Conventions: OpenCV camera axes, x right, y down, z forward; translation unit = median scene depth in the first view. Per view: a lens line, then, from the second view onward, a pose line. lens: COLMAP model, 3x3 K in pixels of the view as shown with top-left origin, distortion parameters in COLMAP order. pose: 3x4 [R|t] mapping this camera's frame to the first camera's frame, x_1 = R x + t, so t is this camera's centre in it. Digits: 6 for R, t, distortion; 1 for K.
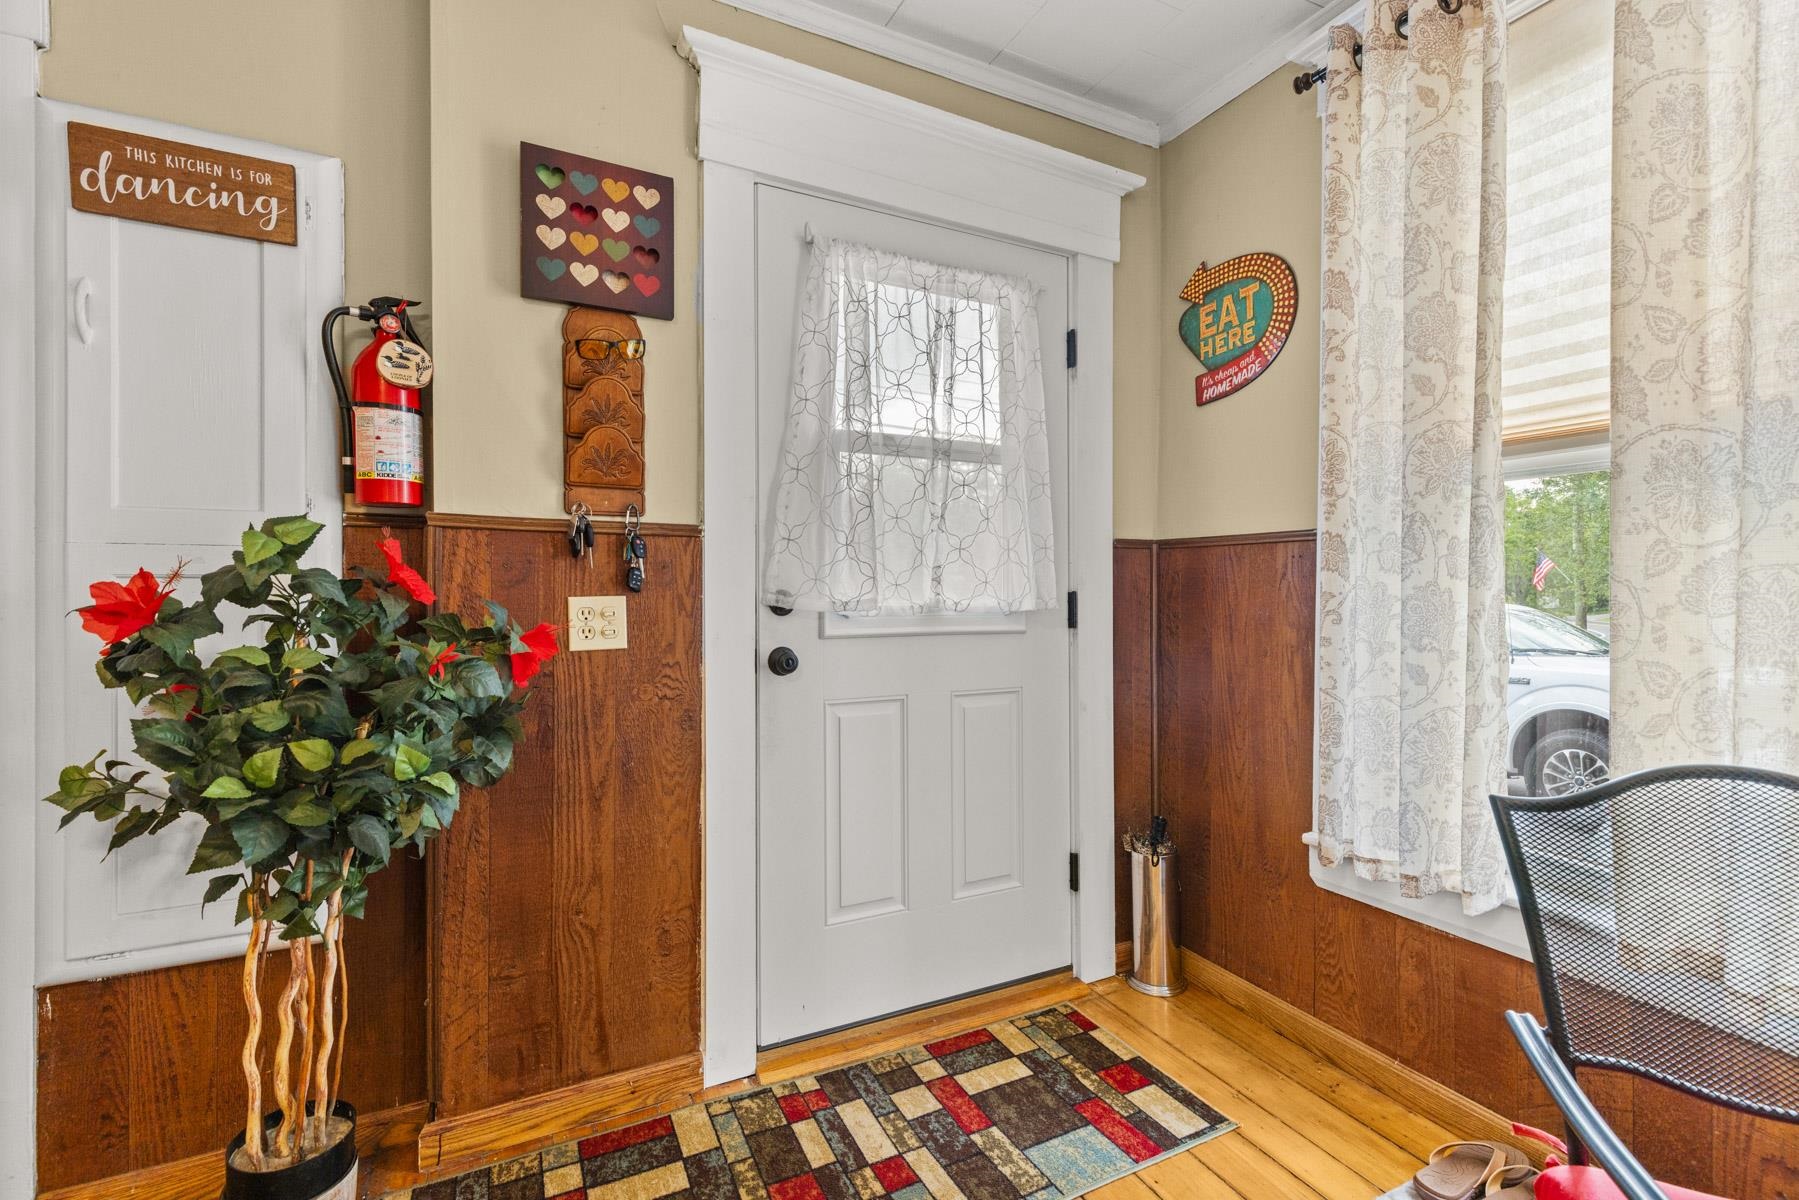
lens RADIAL K [[801.3, 0, 911.0], [0, 801.3, 591.0], [0, 0, 1]] dist [0.006432, 0.000543]
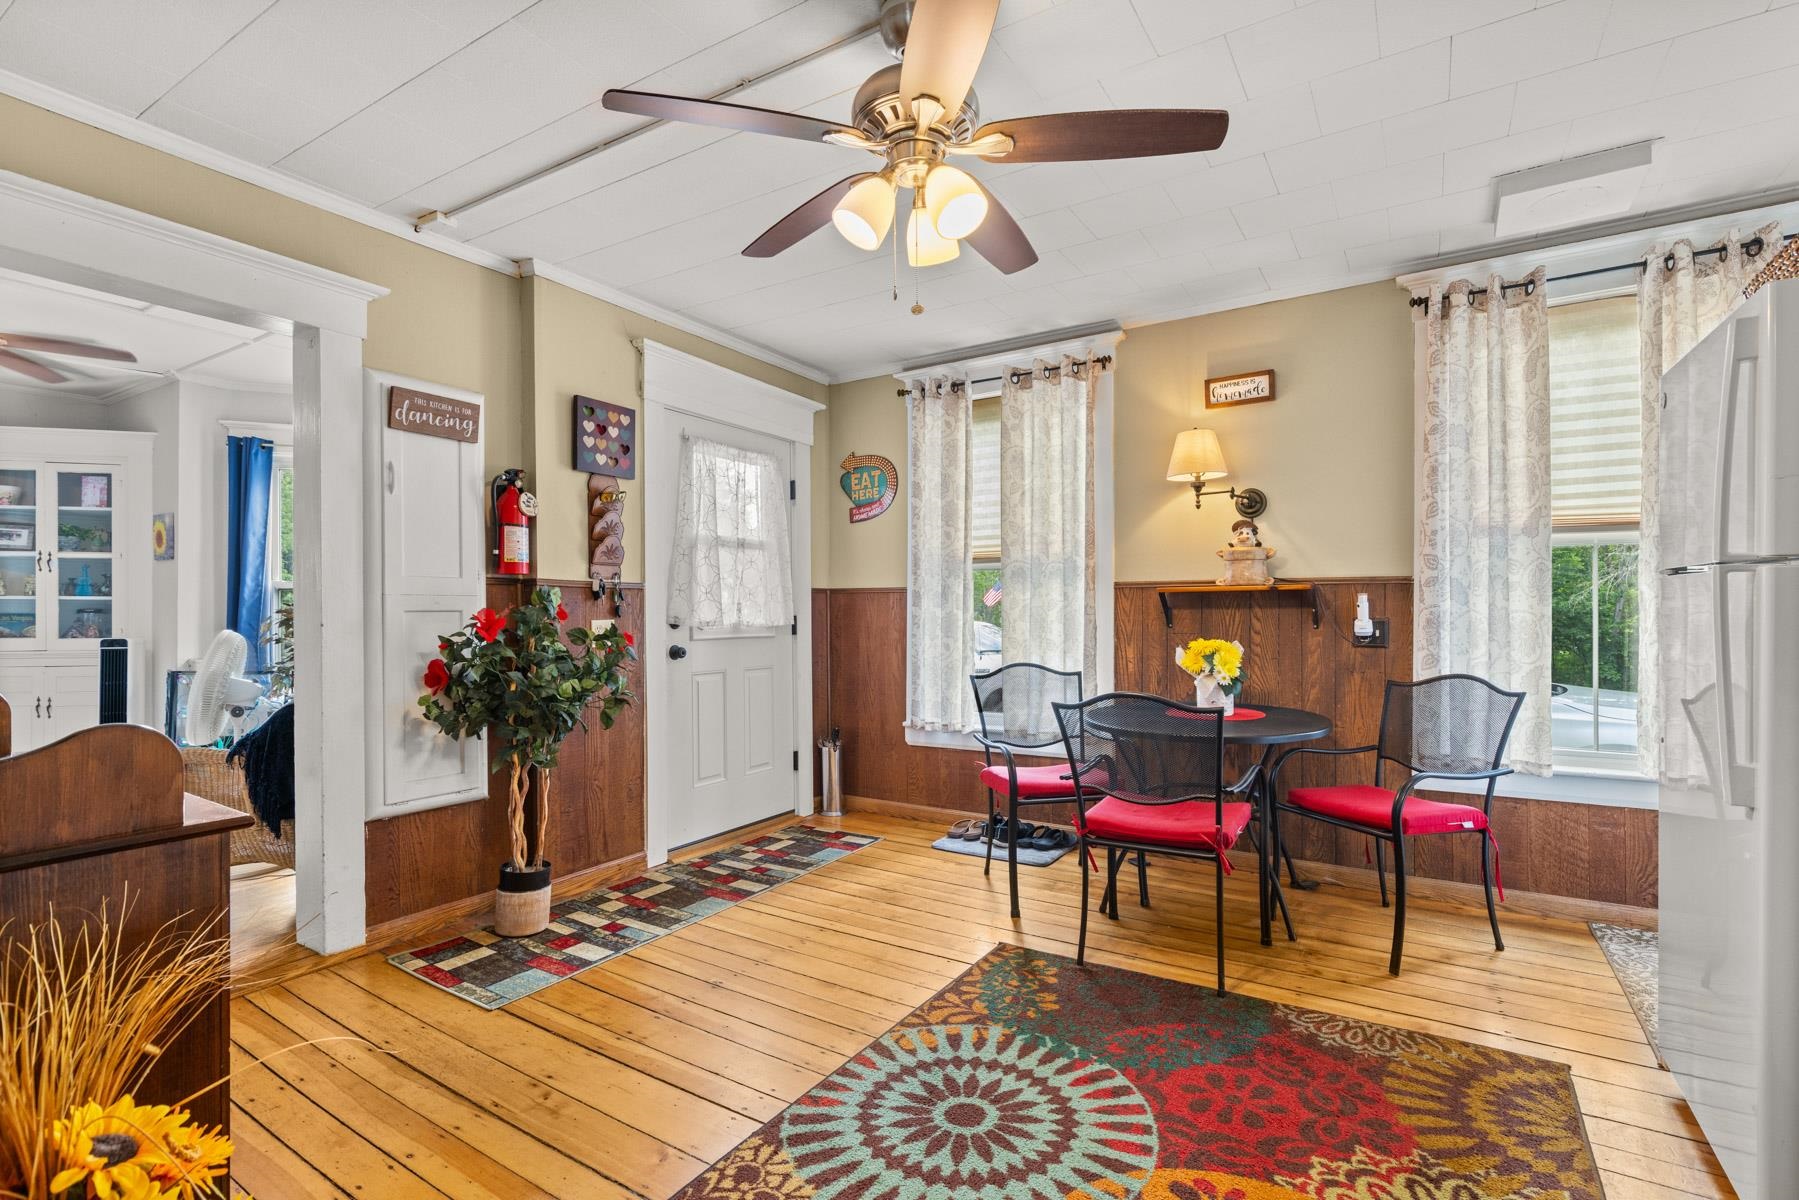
lens RADIAL K [[837.8, 0, 896.7], [0, 837.8, 606.2], [0, 0, 1]] dist [-0.000128, -0.000073]
pose [[0.858052, -0.000781, 0.513563, -0.815371], [0.005875, 0.999948, -0.008295, -0.005335], [-0.513530, 0.010135, 0.858012, -1.125660]]
